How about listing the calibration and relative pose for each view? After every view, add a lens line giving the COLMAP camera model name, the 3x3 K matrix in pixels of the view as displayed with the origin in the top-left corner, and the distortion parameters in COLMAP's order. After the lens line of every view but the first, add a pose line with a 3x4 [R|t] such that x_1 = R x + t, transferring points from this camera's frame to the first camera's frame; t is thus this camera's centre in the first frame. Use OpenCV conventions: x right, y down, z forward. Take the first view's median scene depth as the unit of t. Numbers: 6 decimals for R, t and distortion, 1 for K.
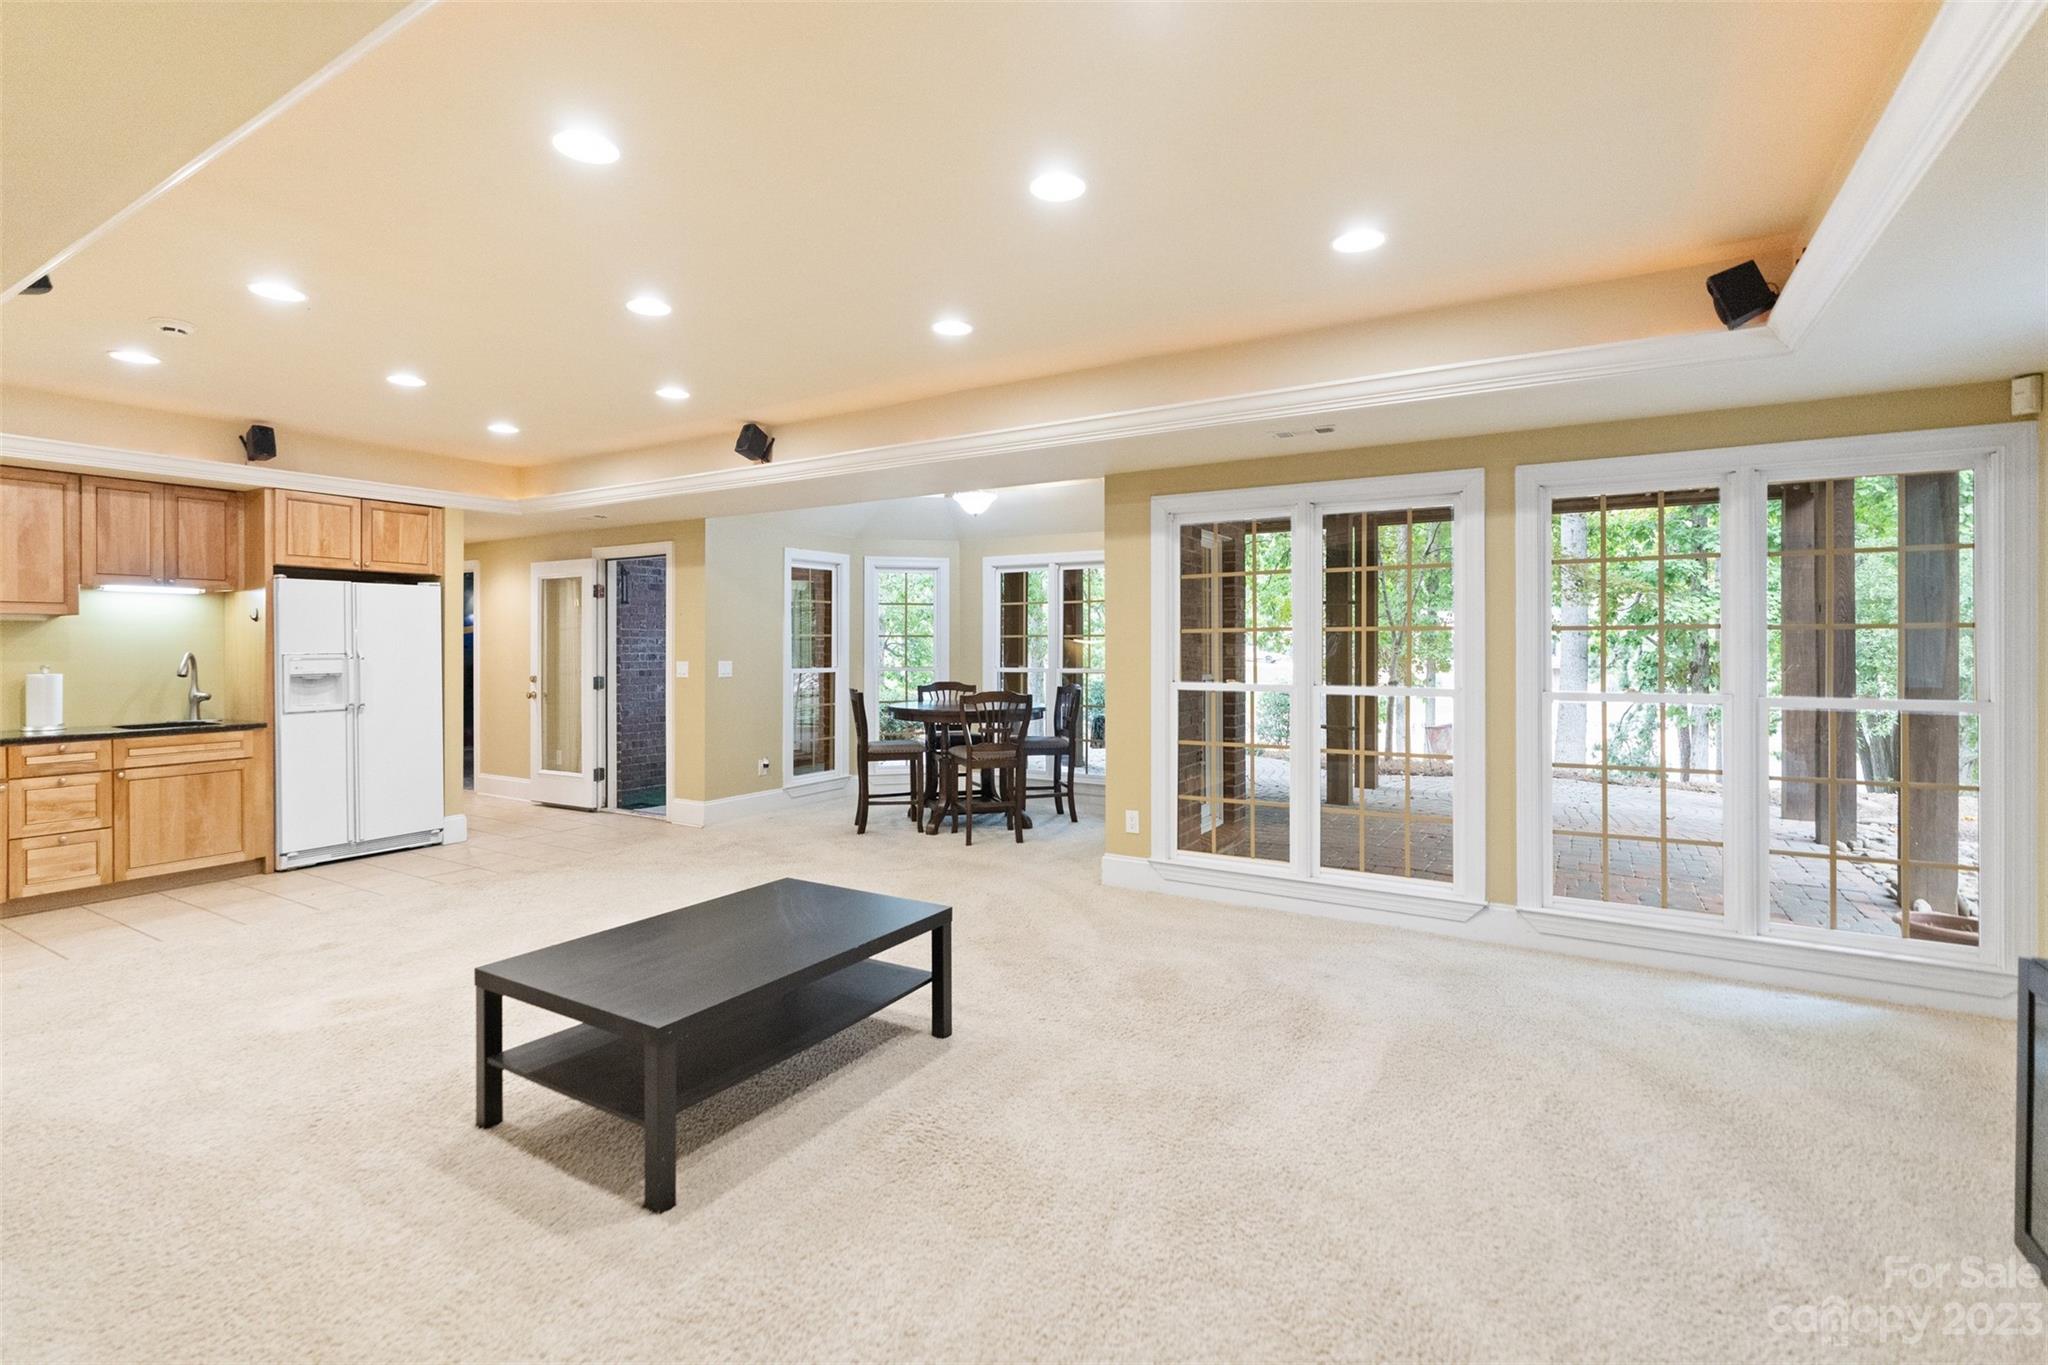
lens RADIAL K [[922.6, 0, 1023.3], [0, 922.6, 645.8], [0, 0, 1]] dist [0.001323, 0.000515]
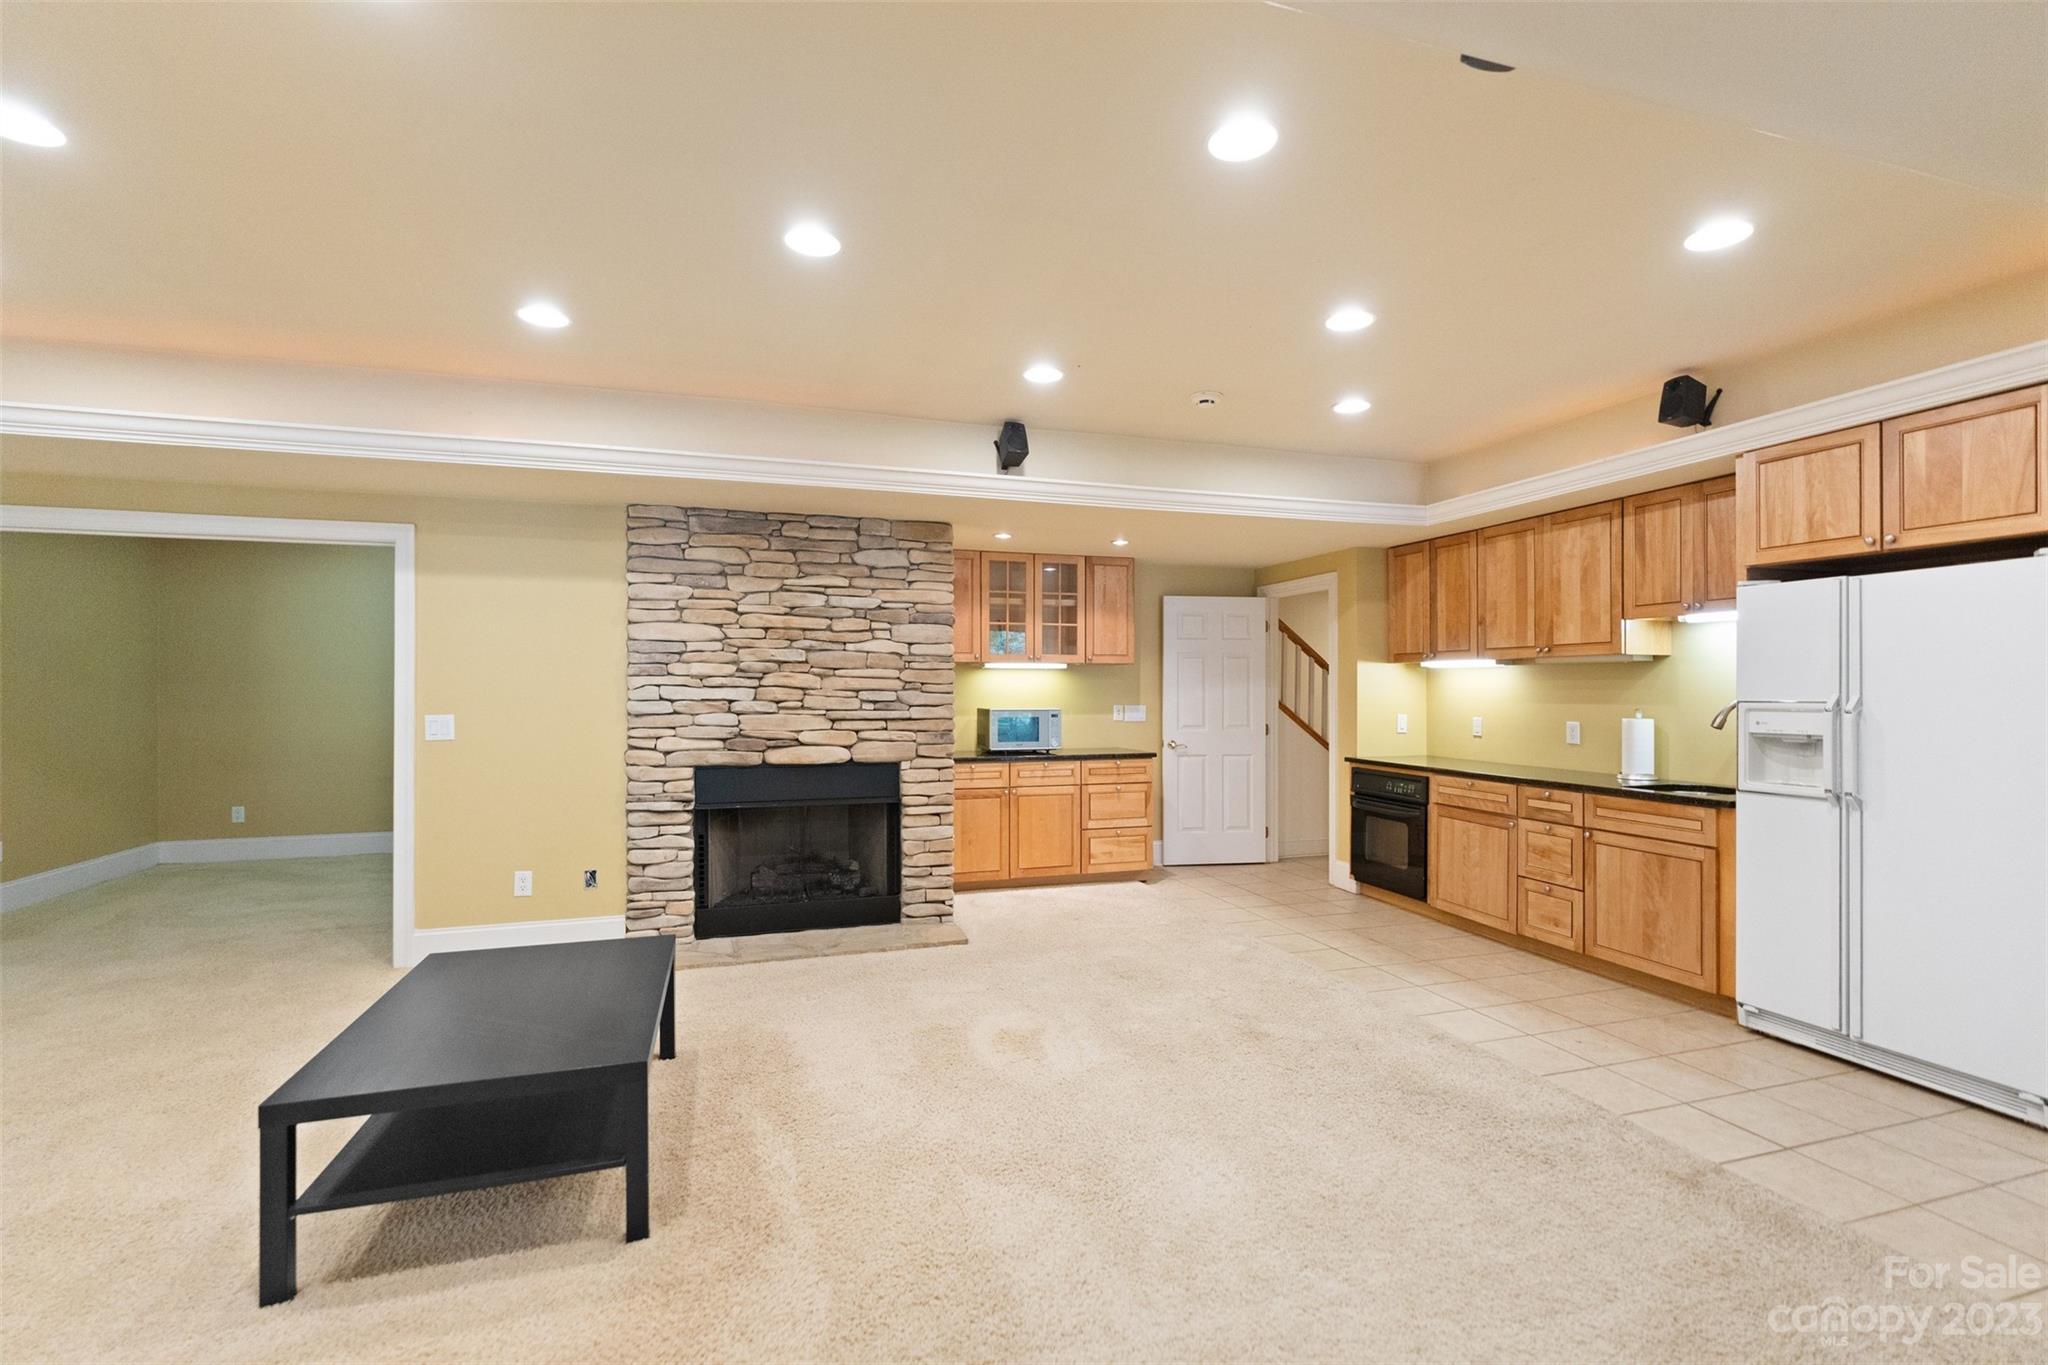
lens RADIAL K [[897.1, 0, 1024.0], [0, 897.1, 682.5], [0, 0, 1]] dist [0.000519, 0.000125]
pose [[-0.657589, -0.000772, -0.753377, 0.021224], [0.002619, 0.999991, -0.003310, -0.003673], [0.753373, -0.004150, -0.657581, 1.060245]]
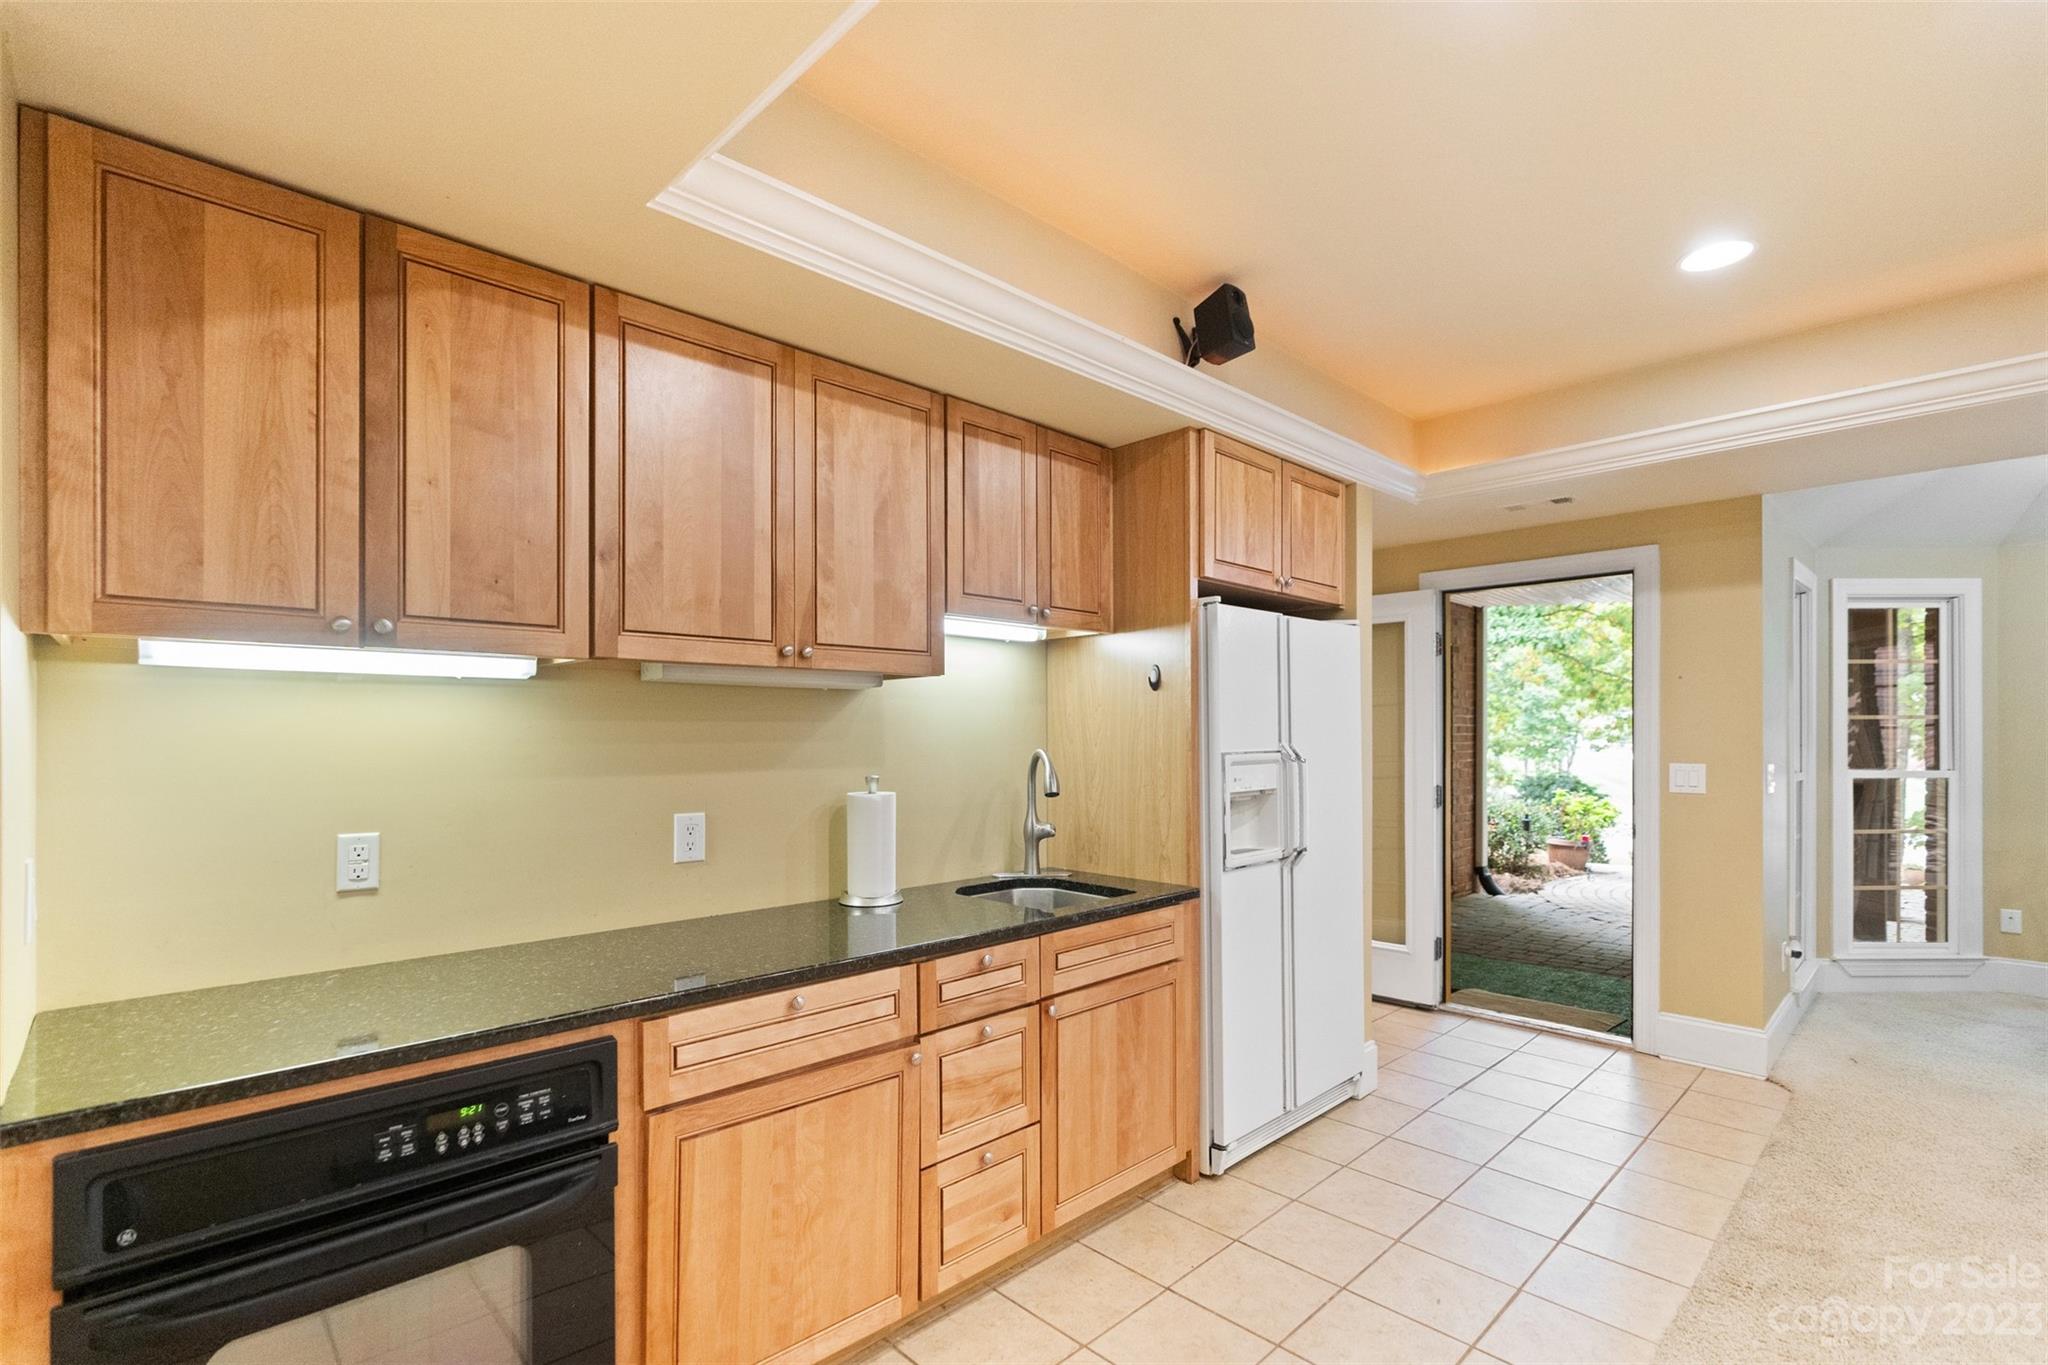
lens RADIAL K [[957.1, 0, 1072.3], [0, 957.1, 730.4], [0, 0, 1]] dist [-0.004468, -0.000289]
pose [[0.975692, -0.001709, -0.219142, -0.785250], [0.001398, 0.999998, -0.001576, -0.002980], [0.219144, 0.001231, 0.975692, 0.478053]]
